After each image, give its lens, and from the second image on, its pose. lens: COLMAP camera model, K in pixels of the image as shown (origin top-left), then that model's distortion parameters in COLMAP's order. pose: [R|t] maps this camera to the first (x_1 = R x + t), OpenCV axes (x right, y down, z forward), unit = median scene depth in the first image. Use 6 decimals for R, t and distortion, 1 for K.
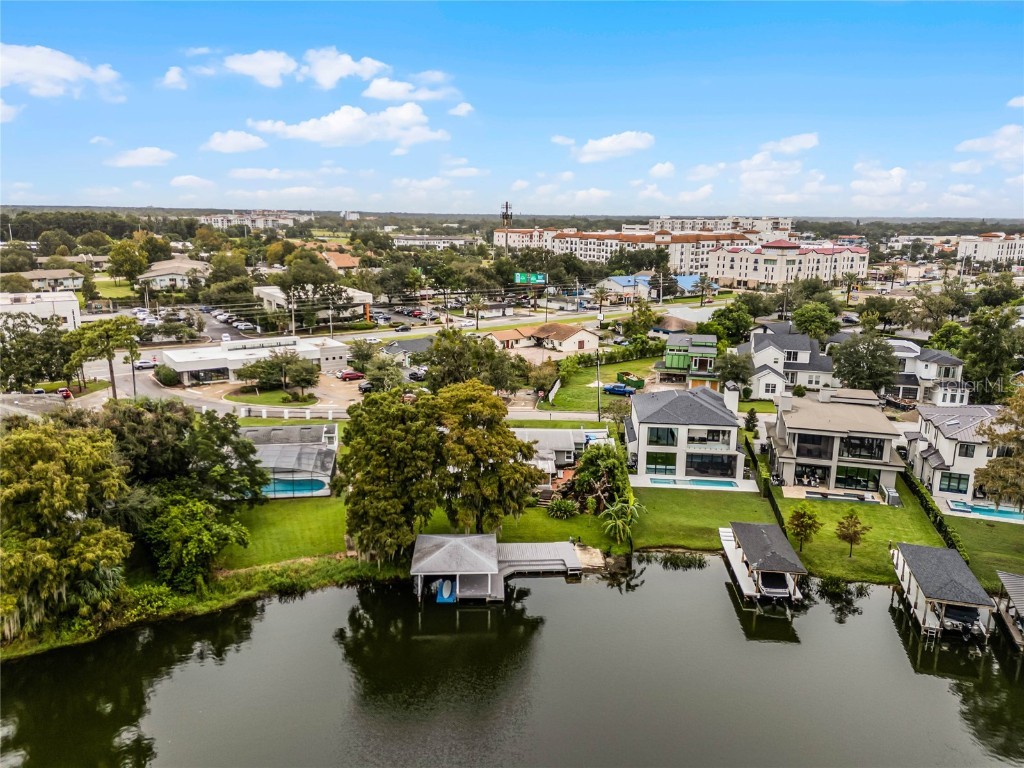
lens RADIAL K [[747.1, 0, 511.7], [0, 747.1, 391.8], [0, 0, 1]] dist [0.089368, -0.084250]
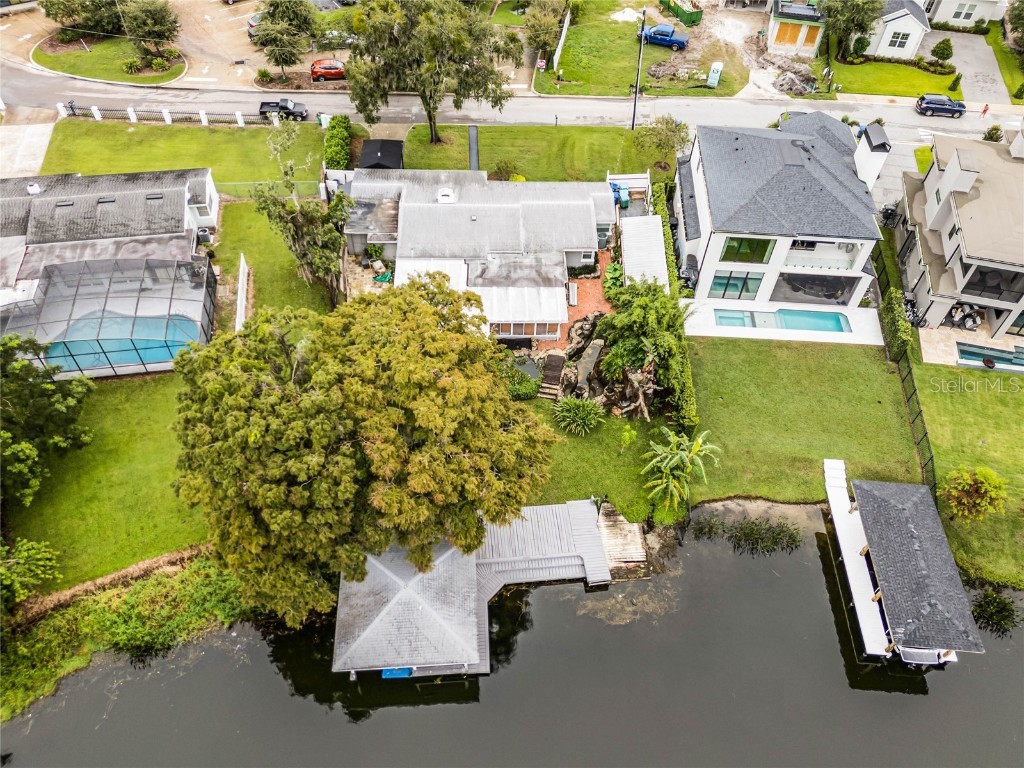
lens RADIAL K [[747.1, 0, 513.3], [0, 747.1, 383.2], [0, 0, 1]] dist [0.089368, -0.084250]
pose [[0.999612, -0.005877, 0.027217, -0.004284], [-0.011241, 0.809103, 0.587560, -0.206810], [-0.025475, -0.587638, 0.808723, 0.445037]]
